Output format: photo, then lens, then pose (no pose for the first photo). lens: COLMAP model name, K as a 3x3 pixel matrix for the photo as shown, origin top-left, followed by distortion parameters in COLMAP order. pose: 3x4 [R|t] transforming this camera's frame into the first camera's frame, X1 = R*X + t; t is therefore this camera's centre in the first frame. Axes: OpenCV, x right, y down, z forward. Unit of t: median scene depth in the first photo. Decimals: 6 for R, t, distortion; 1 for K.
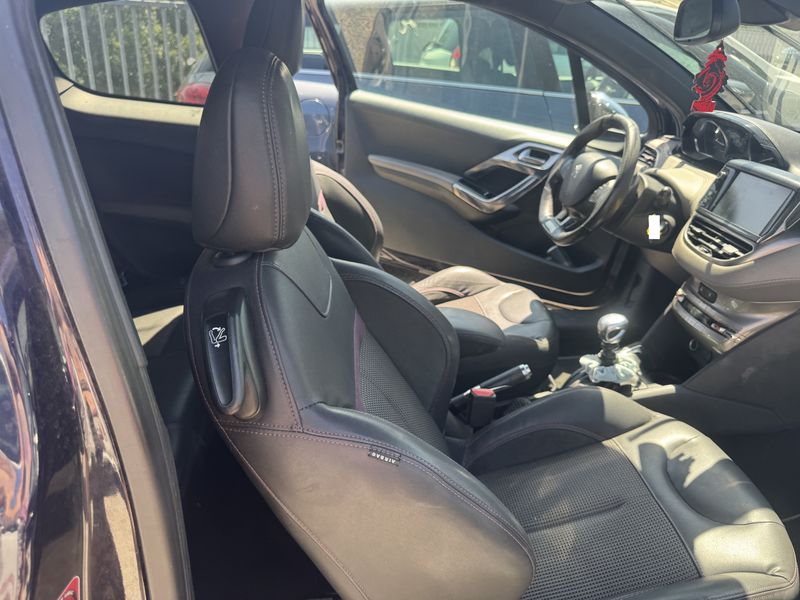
lens RADIAL K [[579.8, 0, 403.9], [0, 579.8, 305.1], [0, 0, 1]] dist [0.000726, -0.004394]
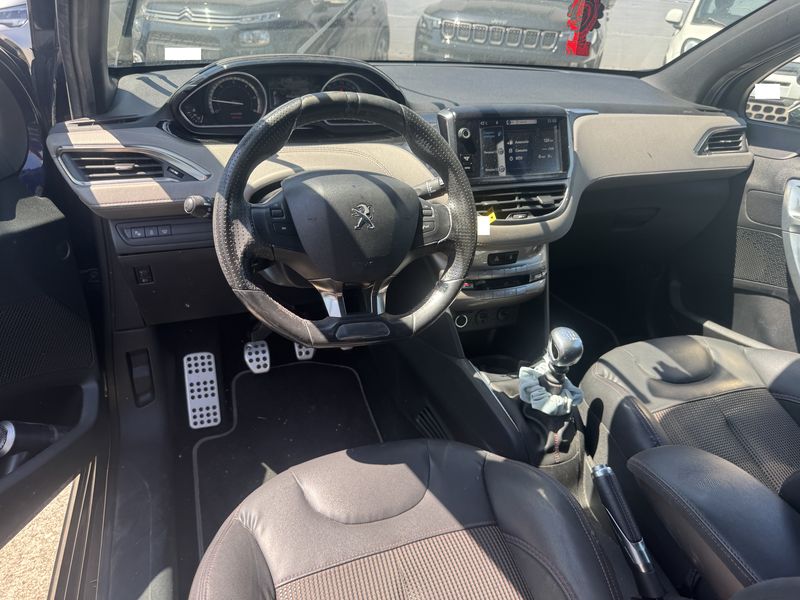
lens RADIAL K [[579.8, 0, 403.9], [0, 579.8, 305.1], [0, 0, 1]] dist [0.000726, -0.004394]
pose [[-0.240094, -0.523090, 0.817760, -0.213142], [0.359579, 0.734556, 0.575439, -0.567968], [-0.901697, 0.432209, 0.011730, 1.237588]]
